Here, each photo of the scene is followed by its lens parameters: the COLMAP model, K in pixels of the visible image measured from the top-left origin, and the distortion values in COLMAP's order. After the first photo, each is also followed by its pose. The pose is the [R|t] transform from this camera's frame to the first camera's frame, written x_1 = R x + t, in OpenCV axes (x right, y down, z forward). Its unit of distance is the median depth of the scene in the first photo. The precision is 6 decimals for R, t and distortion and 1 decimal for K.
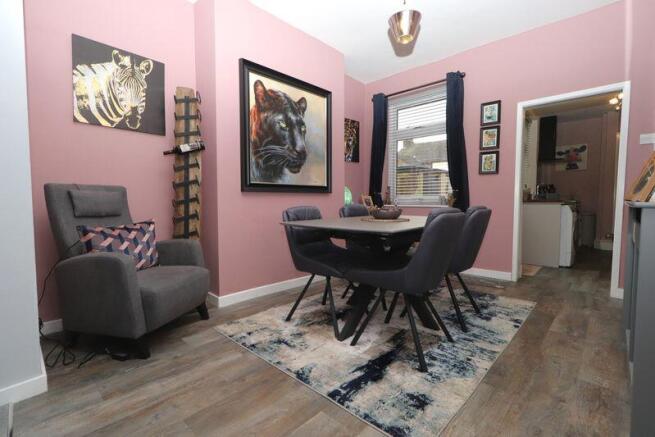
lens RADIAL K [[307.5, 0, 324.3], [0, 307.5, 215.4], [0, 0, 1]] dist [0.001406, 0.000524]
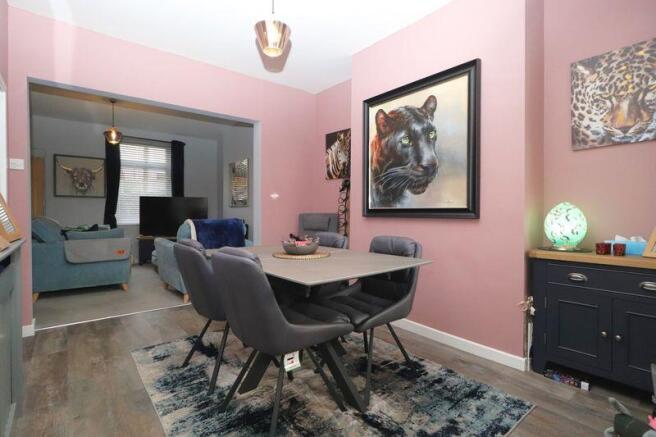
lens RADIAL K [[308.0, 0, 326.0], [0, 308.0, 218.3], [0, 0, 1]] dist [0.001406, 0.000524]
pose [[-0.115204, 0.025283, -0.993020, 0.795232], [-0.047800, 0.998377, 0.030964, -0.090474], [0.992191, 0.051033, -0.113808, 0.896105]]
